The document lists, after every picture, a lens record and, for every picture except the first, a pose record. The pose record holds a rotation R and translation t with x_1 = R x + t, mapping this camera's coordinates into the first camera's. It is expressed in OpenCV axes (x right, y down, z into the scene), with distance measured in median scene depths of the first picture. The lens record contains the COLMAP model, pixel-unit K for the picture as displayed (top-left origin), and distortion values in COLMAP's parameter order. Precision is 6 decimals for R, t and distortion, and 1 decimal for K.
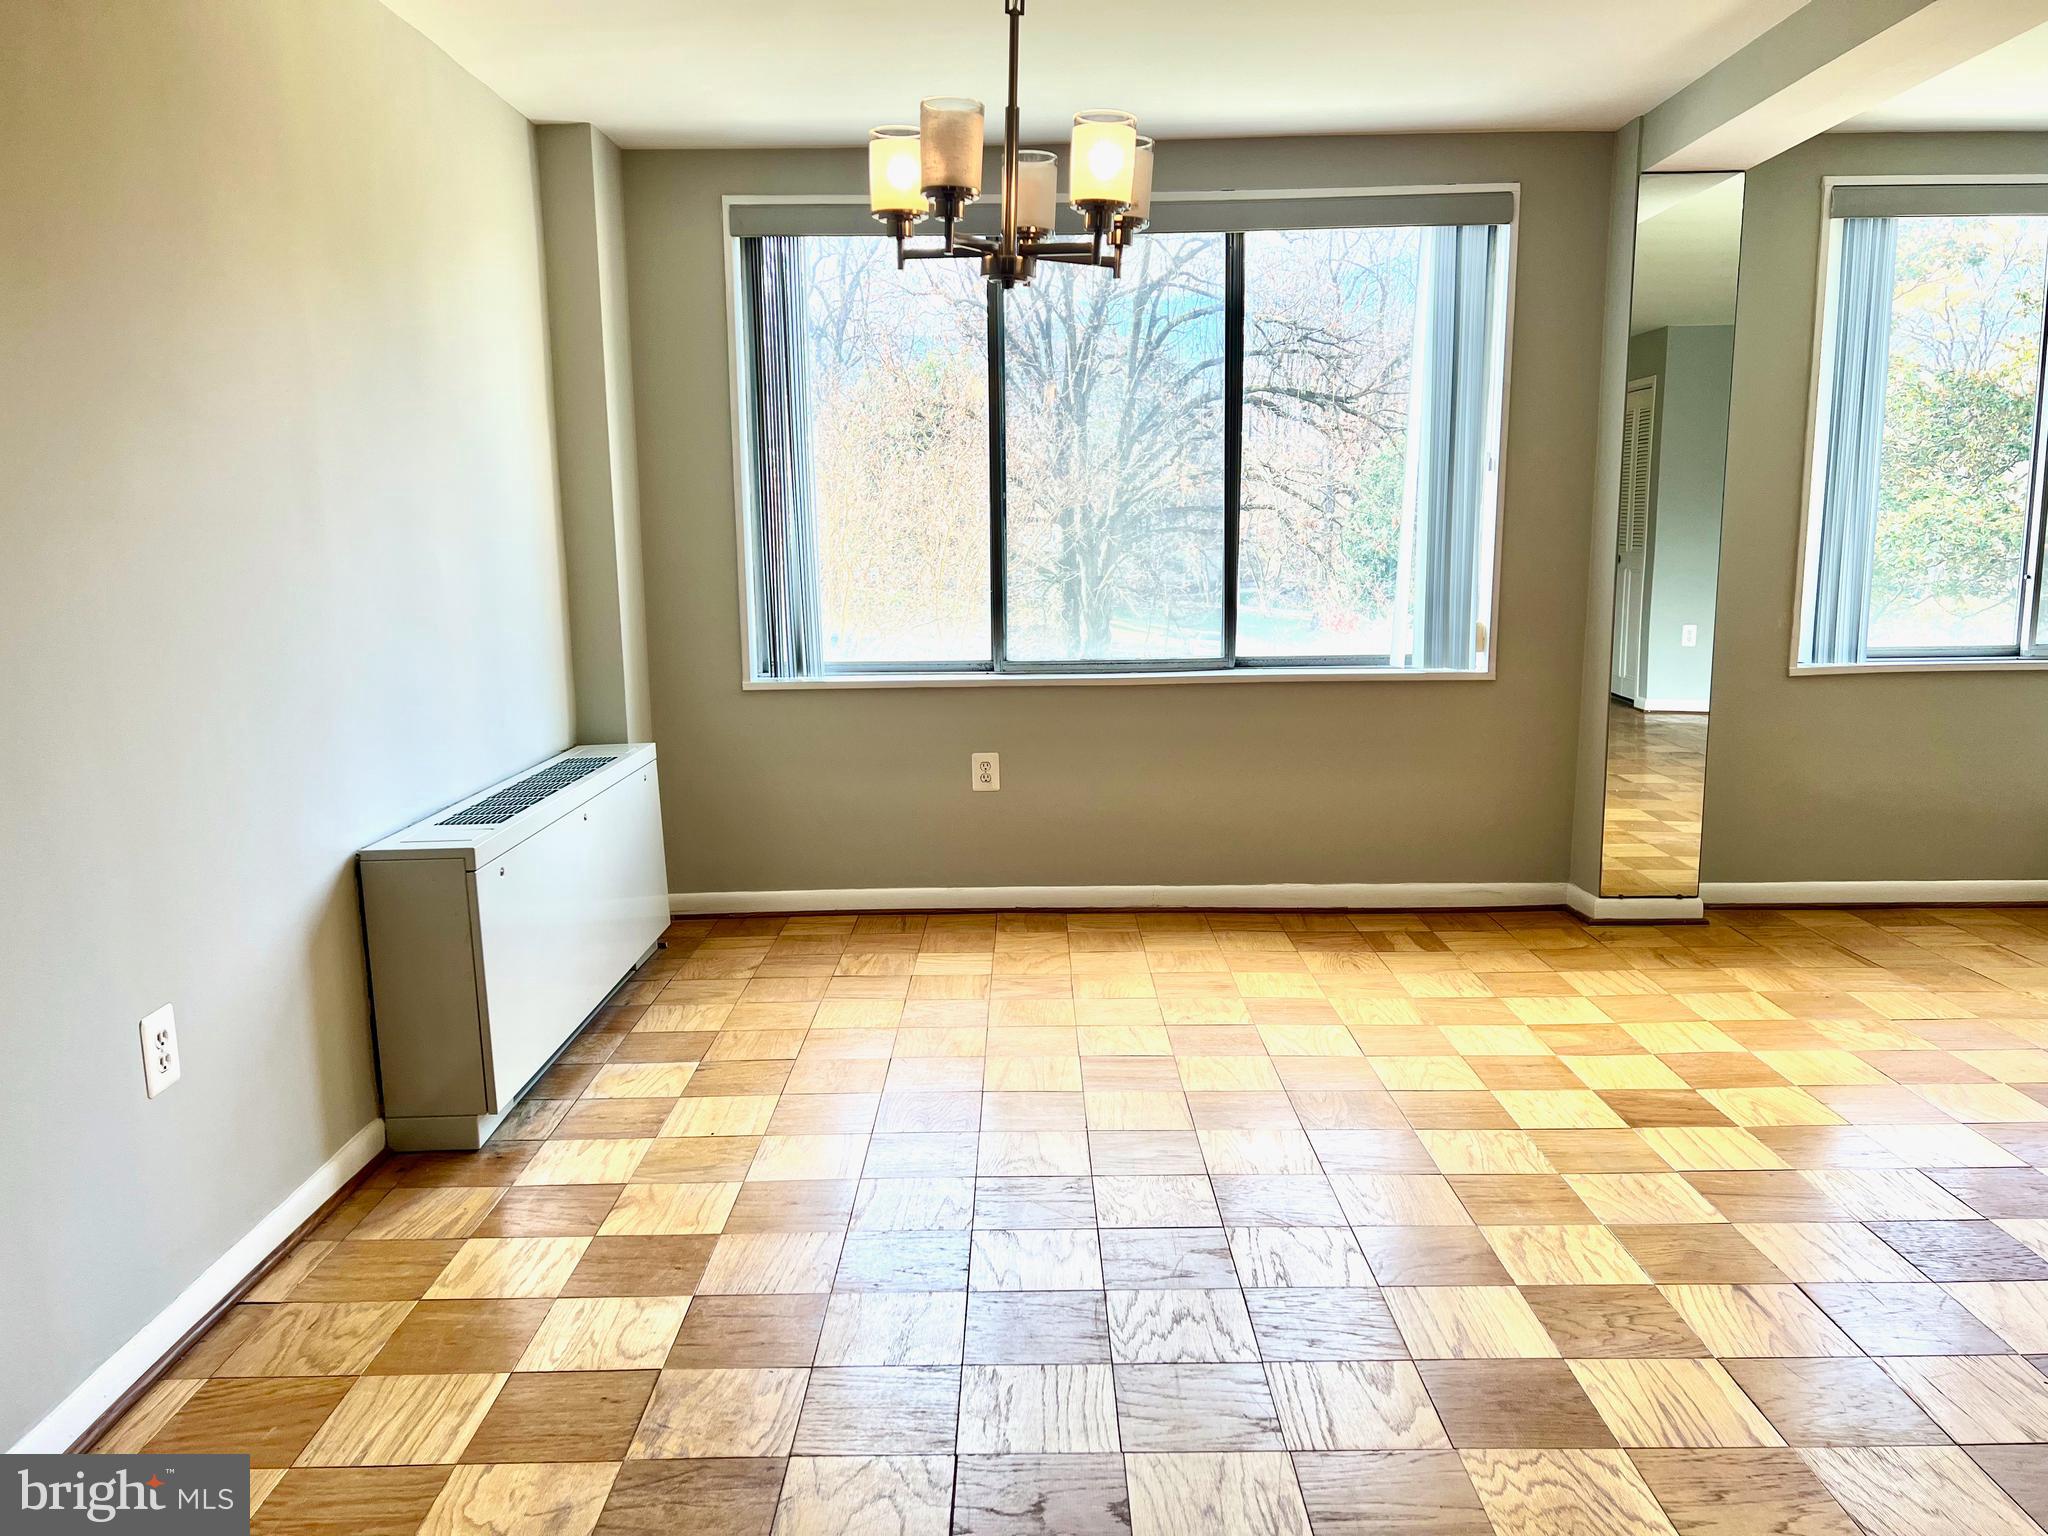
lens RADIAL K [[1540.0, 0, 1026.8], [0, 1540.0, 781.2], [0, 0, 1]] dist [0.057649, -0.058020]
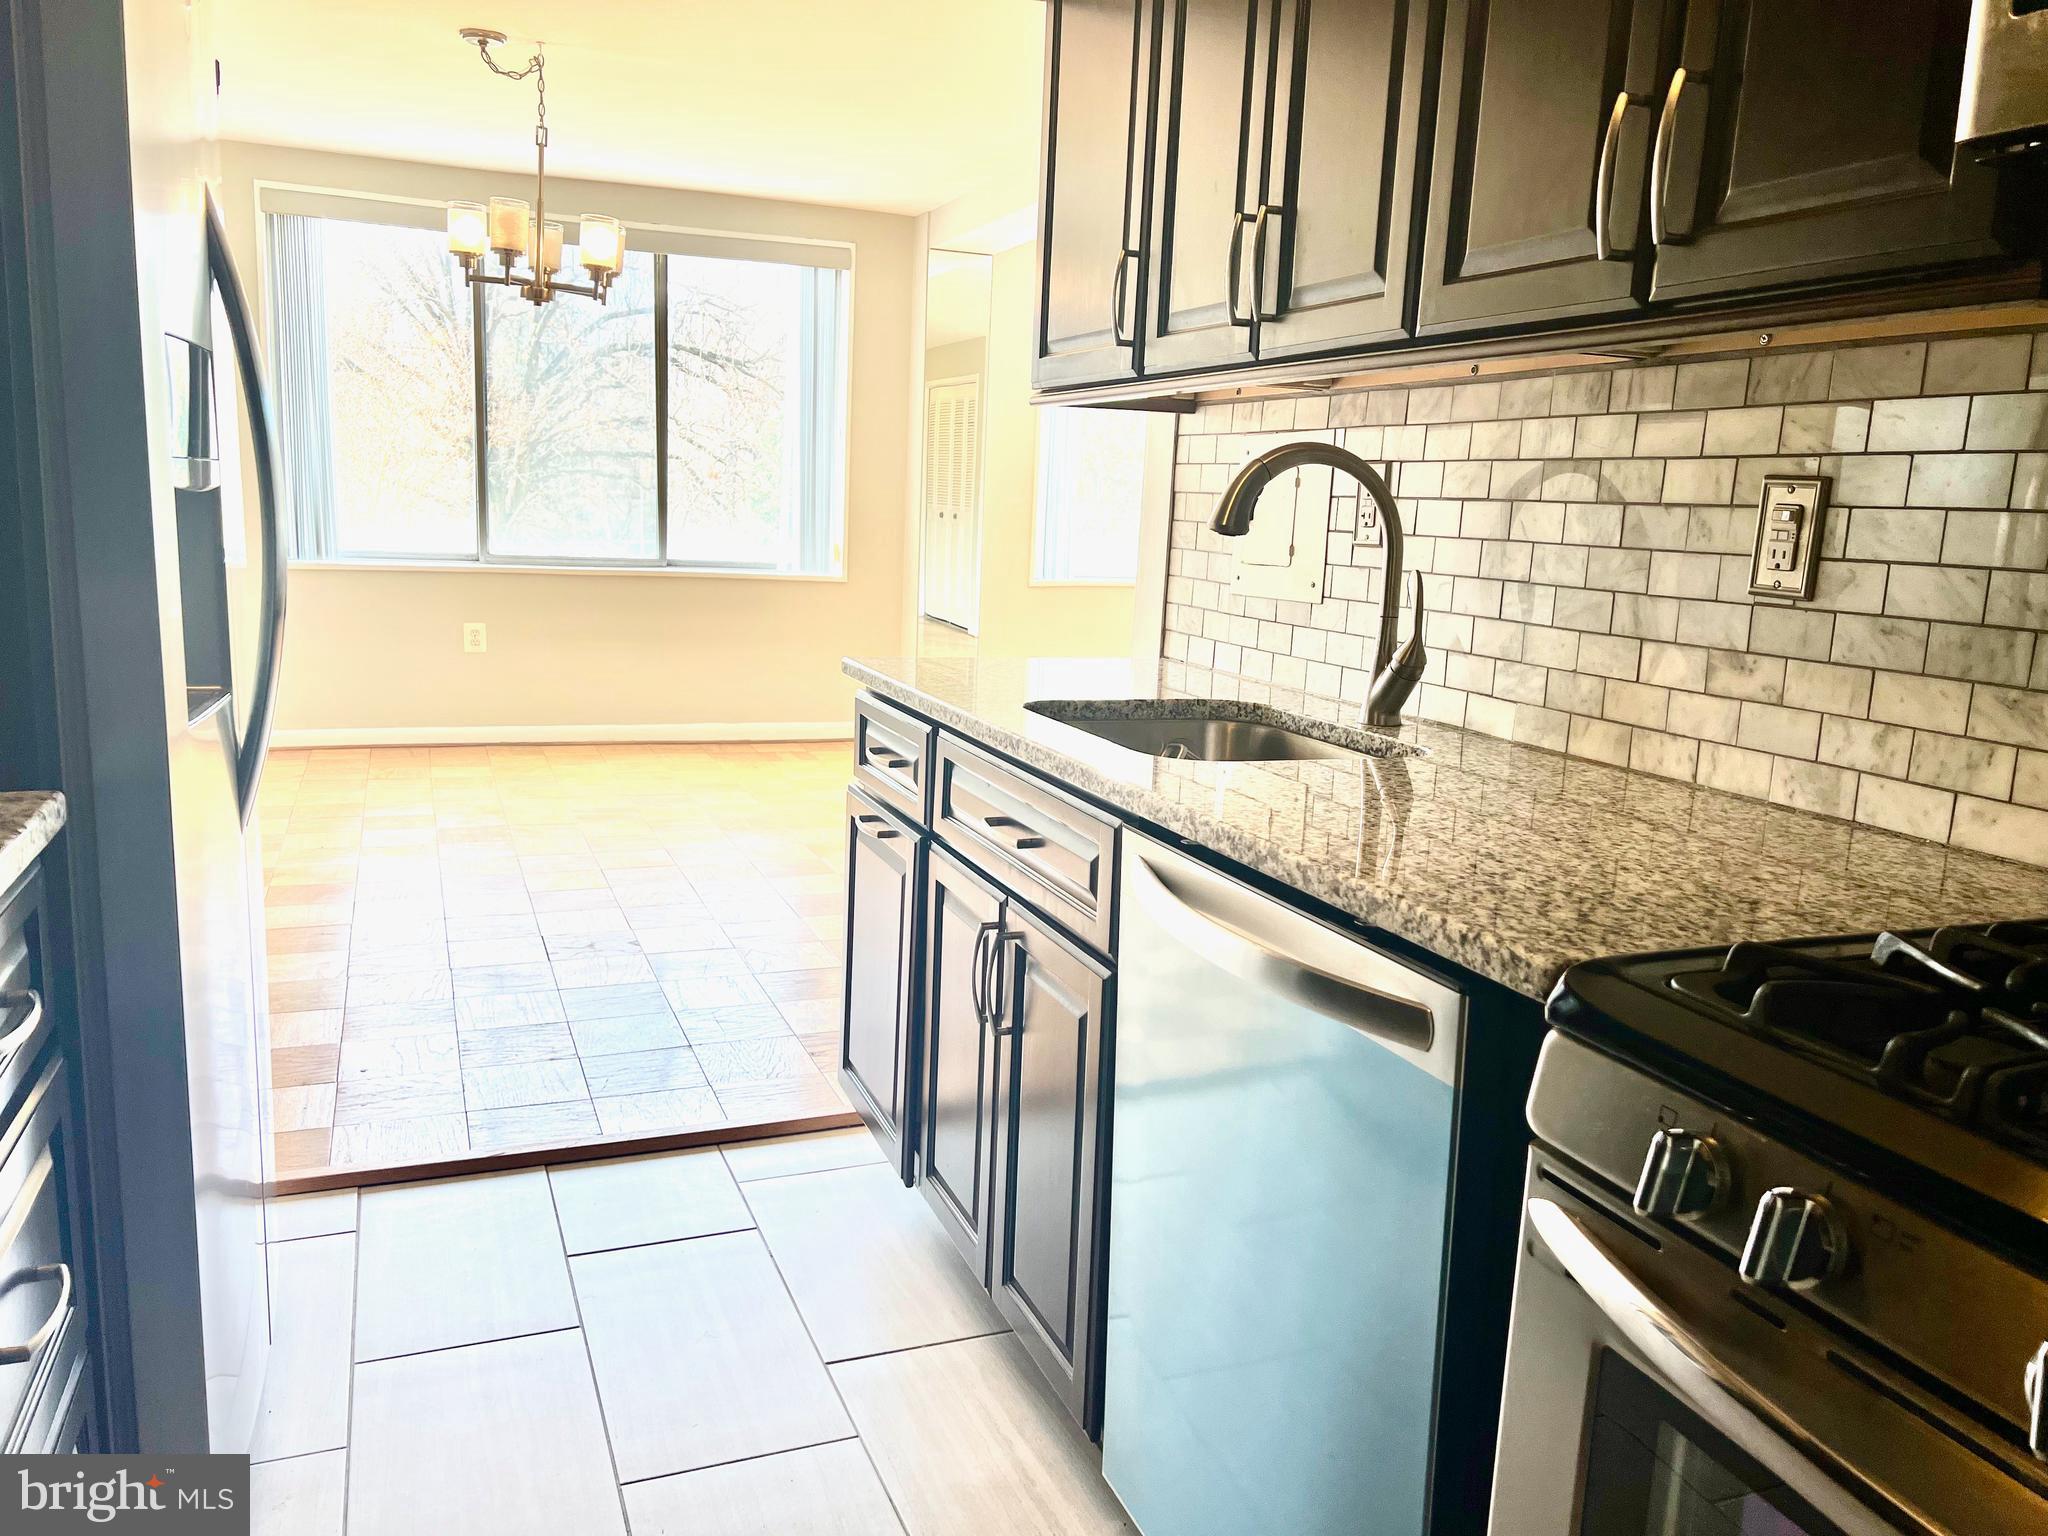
lens RADIAL K [[1540.0, 0, 1053.2], [0, 1540.0, 798.1], [0, 0, 1]] dist [0.057649, -0.058020]
pose [[0.922702, -0.021308, 0.384925, -0.086935], [0.007029, 0.999235, 0.038467, 0.086199], [-0.385451, -0.032788, 0.922146, -0.438478]]
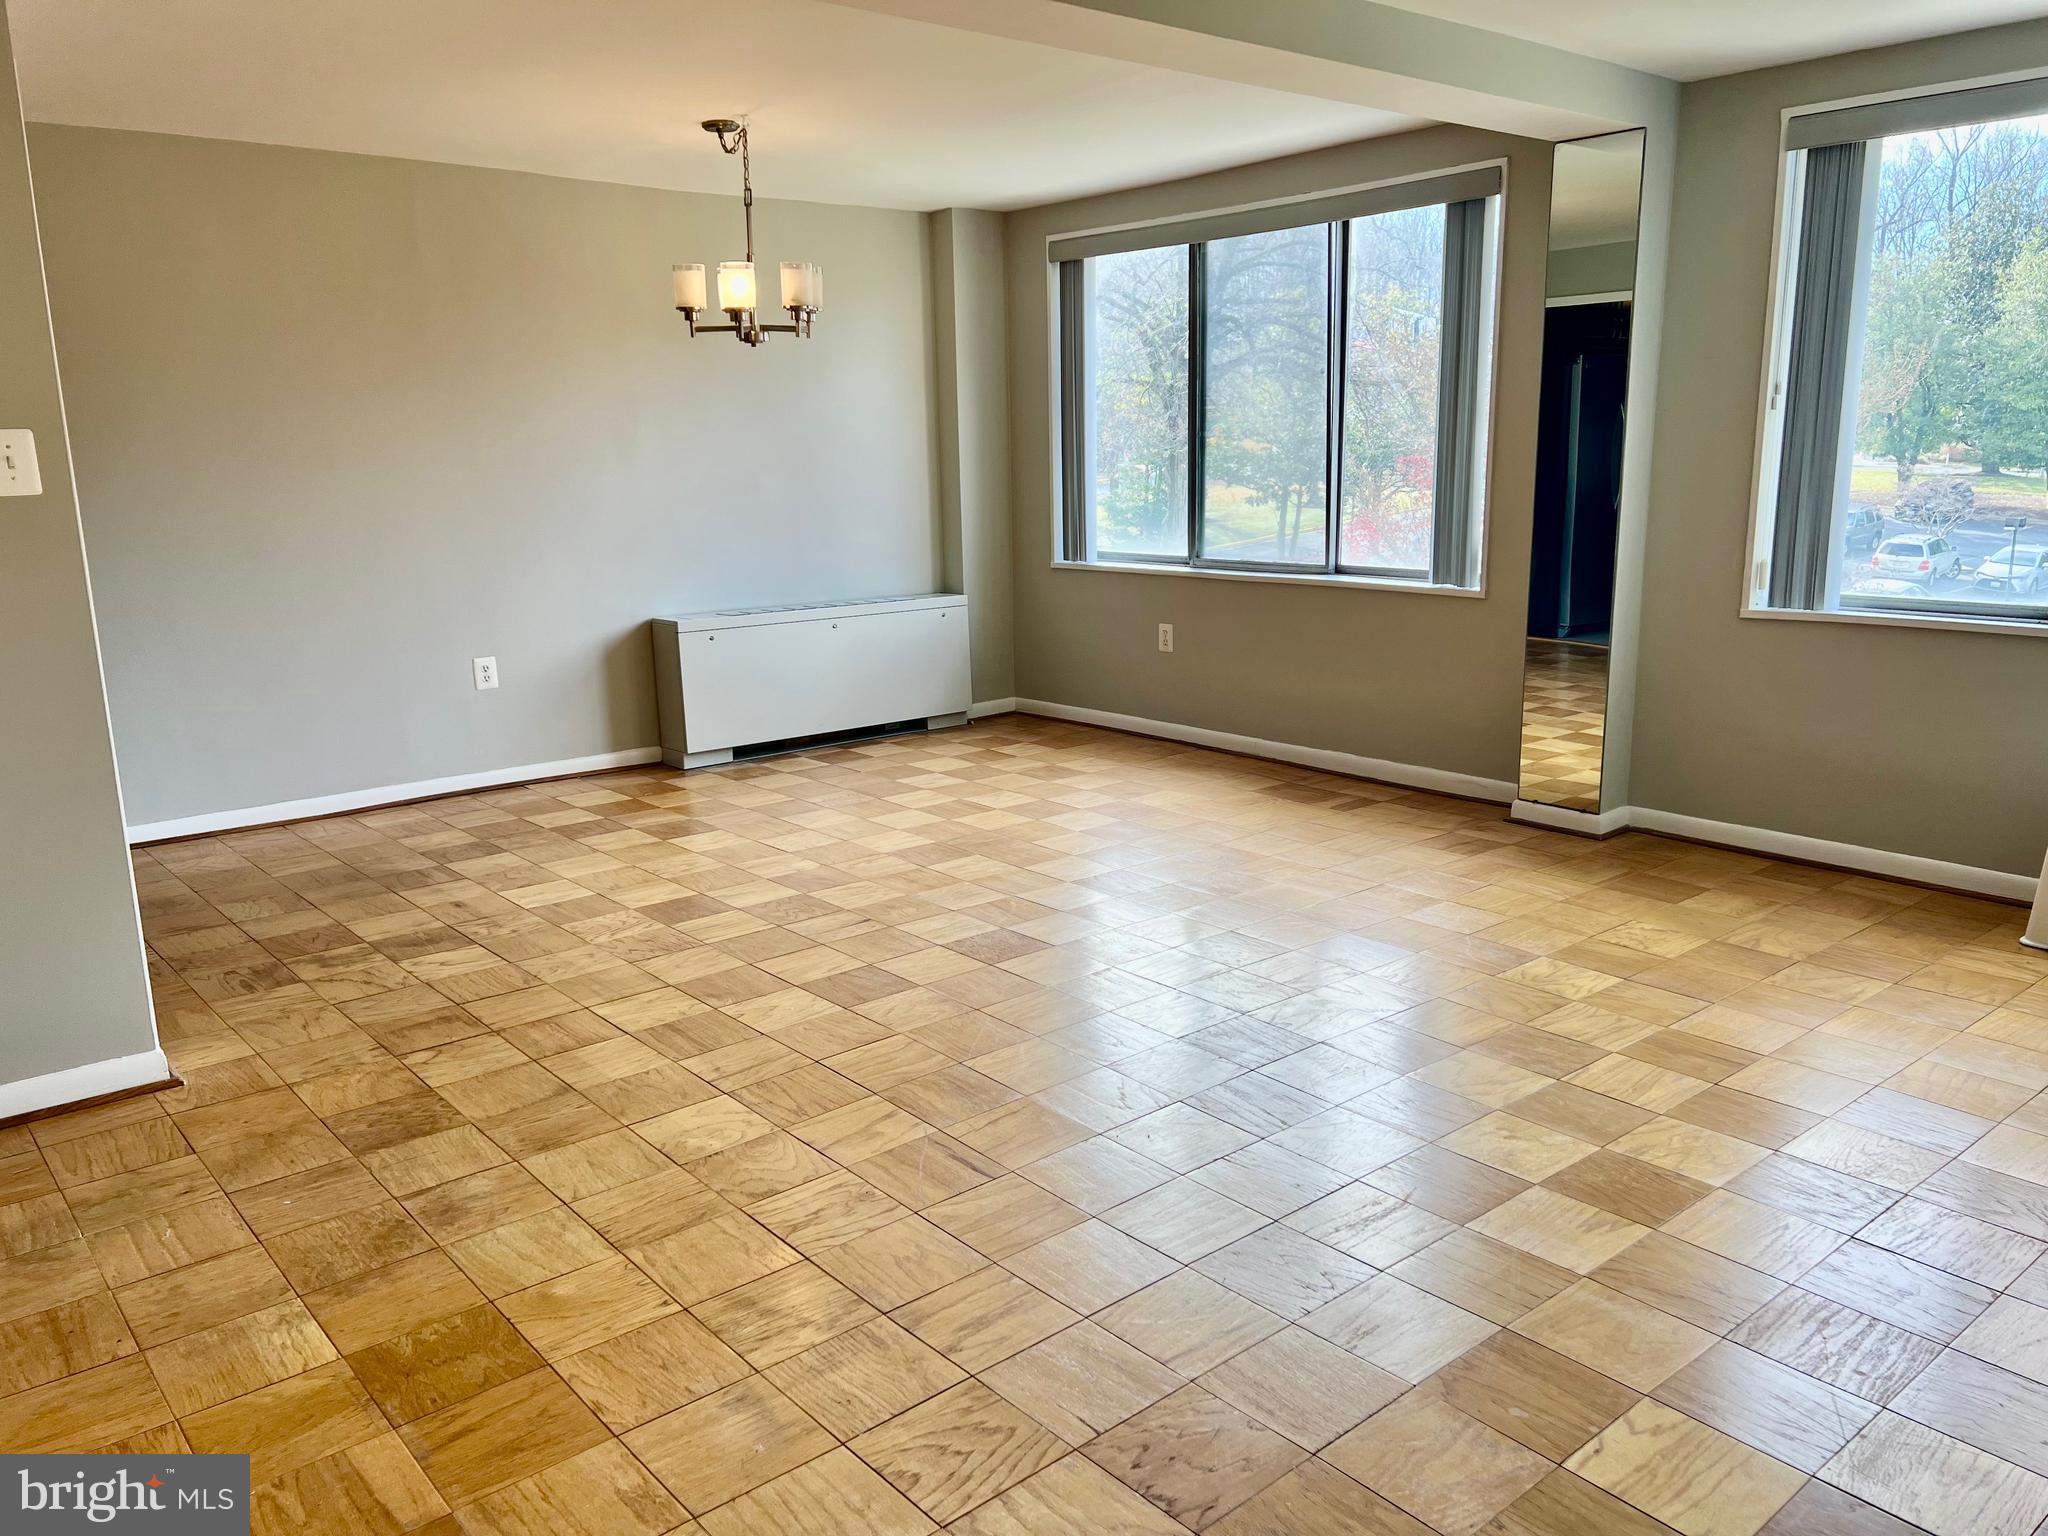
lens RADIAL K [[1540.0, 0, 1020.0], [0, 1540.0, 774.3], [0, 0, 1]] dist [0.057649, -0.058020]
pose [[0.643953, 0.163356, -0.747422, 0.964708], [-0.115503, 0.986499, 0.116095, -0.030679], [0.756296, 0.011570, 0.654127, -0.001646]]
